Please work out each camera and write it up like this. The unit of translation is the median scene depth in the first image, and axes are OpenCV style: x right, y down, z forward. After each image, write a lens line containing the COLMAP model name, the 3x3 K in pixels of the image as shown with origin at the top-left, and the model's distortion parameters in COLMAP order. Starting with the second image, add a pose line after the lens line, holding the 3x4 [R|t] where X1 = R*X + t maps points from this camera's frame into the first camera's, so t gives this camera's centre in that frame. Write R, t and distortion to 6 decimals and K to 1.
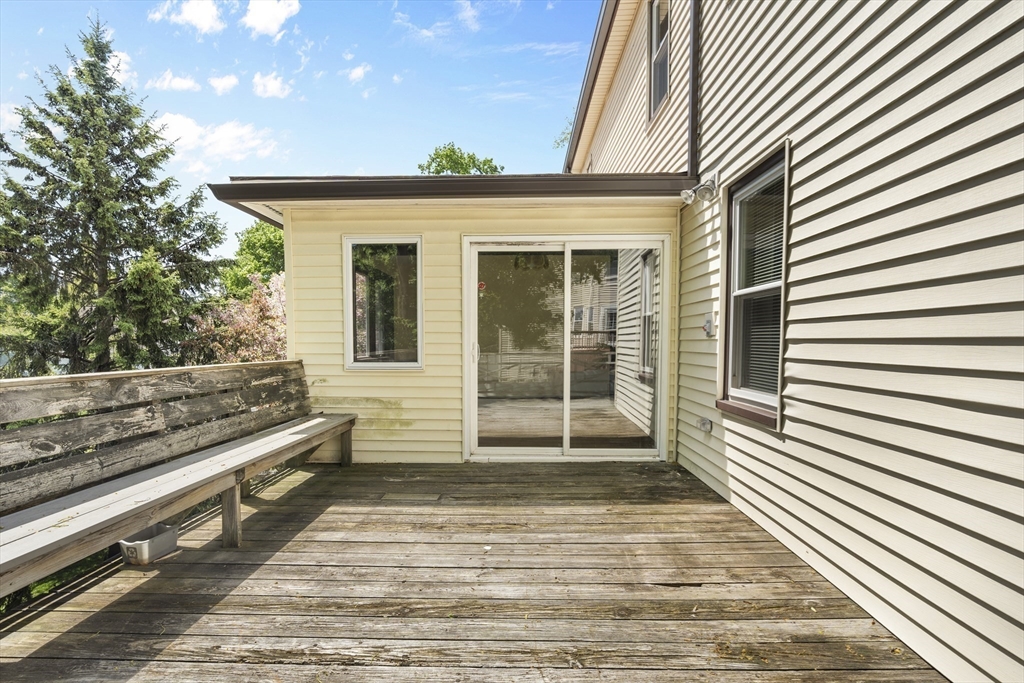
lens RADIAL K [[466.4, 0, 514.2], [0, 466.4, 341.7], [0, 0, 1]] dist [-0.008490, 0.002990]
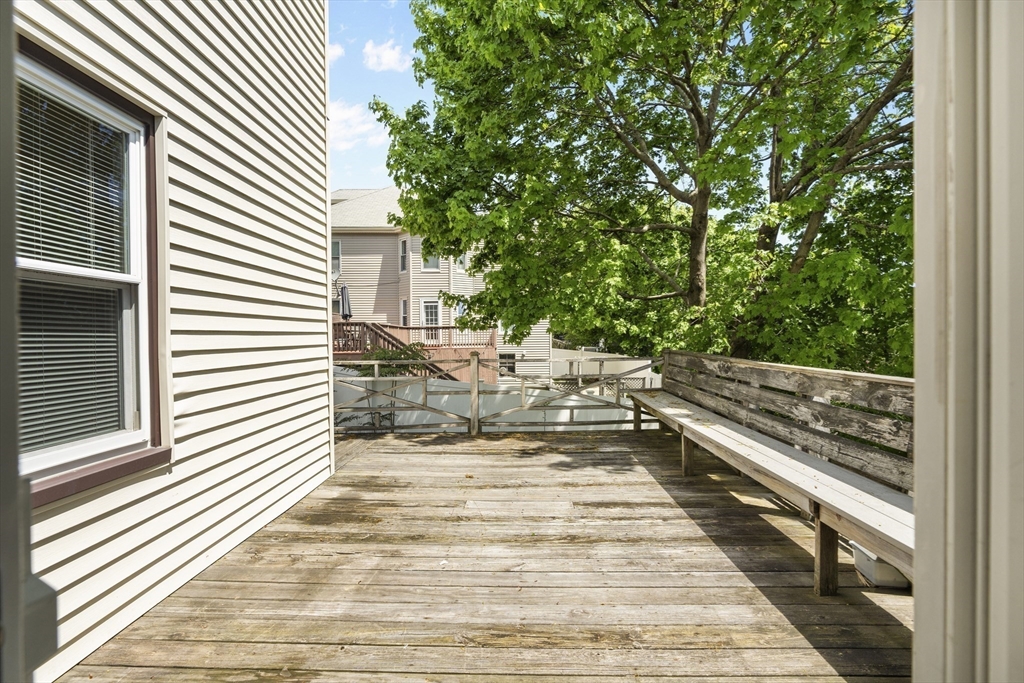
lens RADIAL K [[466.4, 0, 511.2], [0, 466.4, 339.2], [0, 0, 1]] dist [-0.008490, 0.002990]
pose [[-0.999929, 0.009197, -0.007590, -0.045613], [0.009138, 0.999928, 0.007767, -0.034168], [0.007661, 0.007697, -0.999941, 2.161015]]
